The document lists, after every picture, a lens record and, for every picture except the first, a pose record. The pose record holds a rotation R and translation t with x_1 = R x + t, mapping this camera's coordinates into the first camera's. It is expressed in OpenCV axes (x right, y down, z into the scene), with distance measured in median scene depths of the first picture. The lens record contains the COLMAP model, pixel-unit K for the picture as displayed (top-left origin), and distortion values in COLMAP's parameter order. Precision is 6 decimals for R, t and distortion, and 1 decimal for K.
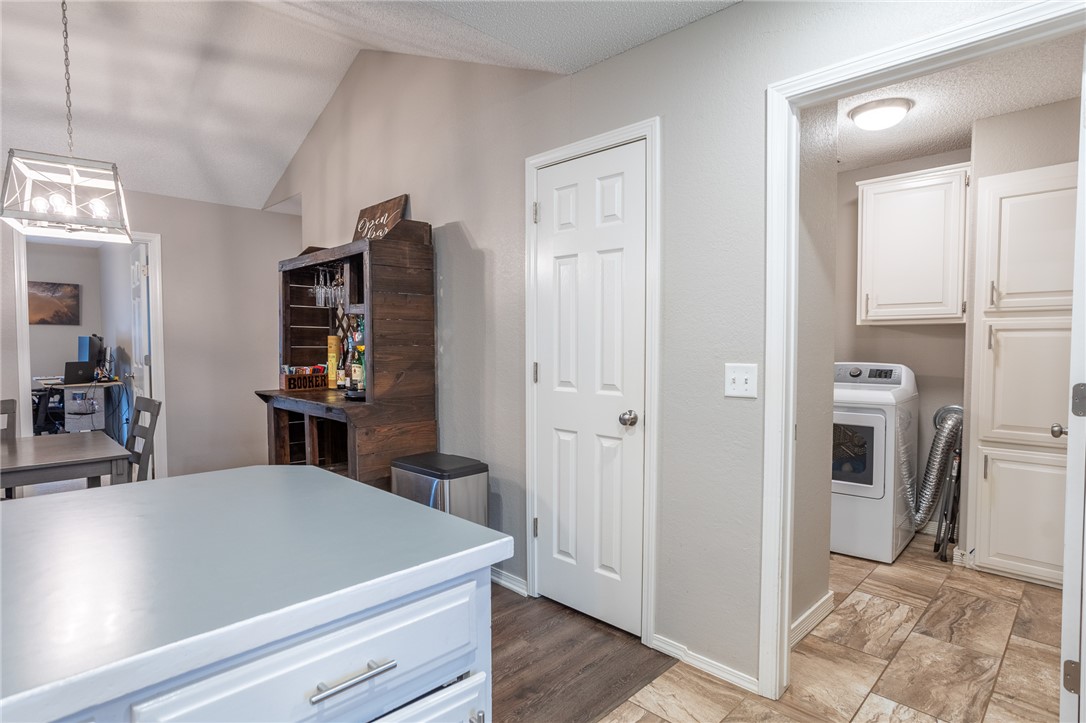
lens RADIAL K [[565.6, 0, 539.4], [0, 565.6, 367.3], [0, 0, 1]] dist [-0.049590, 0.032341]
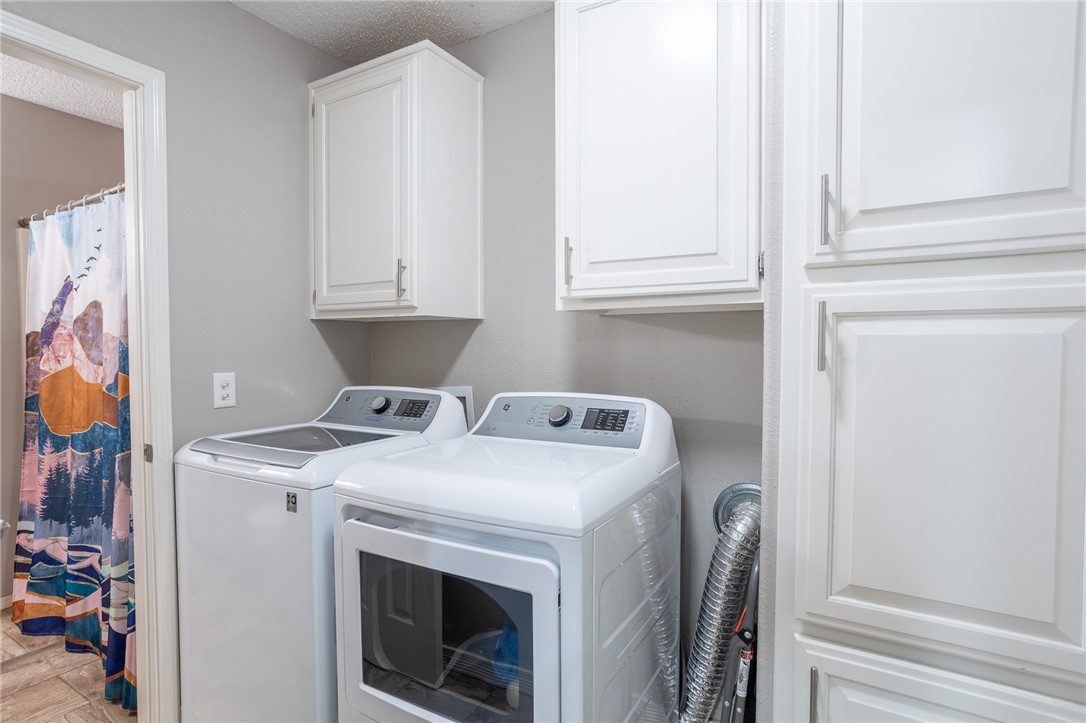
lens RADIAL K [[565.6, 0, 539.4], [0, 565.6, 367.3], [0, 0, 1]] dist [-0.049590, 0.032341]
pose [[0.970596, -0.004442, 0.240675, 0.520094], [0.007162, 0.999920, -0.010428, -0.030489], [-0.240610, 0.011846, 0.970550, 0.657482]]
